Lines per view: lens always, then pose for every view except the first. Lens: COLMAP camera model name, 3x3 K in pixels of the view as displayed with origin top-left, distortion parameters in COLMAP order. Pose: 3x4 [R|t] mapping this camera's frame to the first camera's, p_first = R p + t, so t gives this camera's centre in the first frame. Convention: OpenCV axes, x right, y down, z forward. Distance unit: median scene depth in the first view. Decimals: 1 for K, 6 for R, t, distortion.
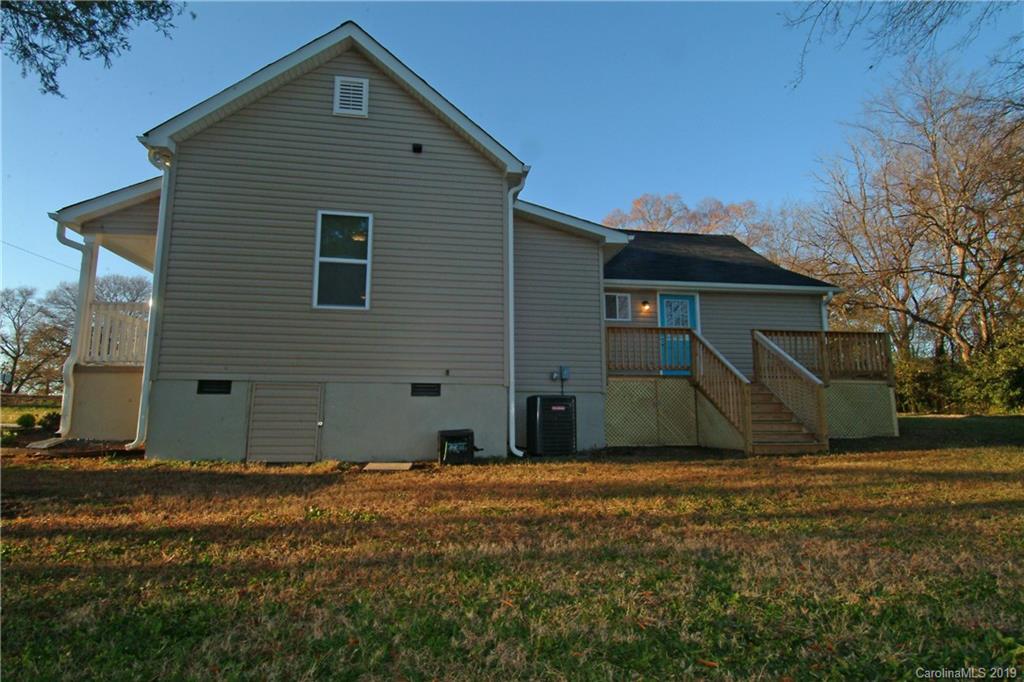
lens RADIAL K [[548.6, 0, 516.2], [0, 548.6, 343.0], [0, 0, 1]] dist [0.059182, -0.062797]
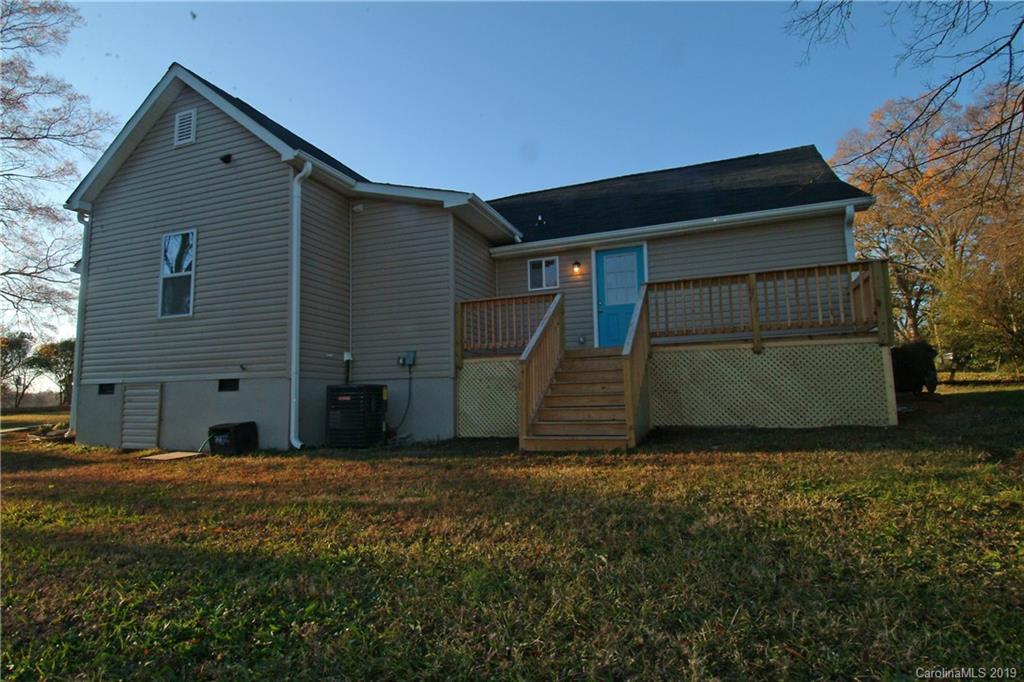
lens RADIAL K [[548.6, 0, 516.2], [0, 548.6, 343.0], [0, 0, 1]] dist [0.059182, -0.062797]
pose [[0.862877, -0.071351, -0.500353, 0.748176], [0.092146, 0.995602, 0.016935, 0.031675], [0.496944, -0.060718, 0.865656, 0.299925]]
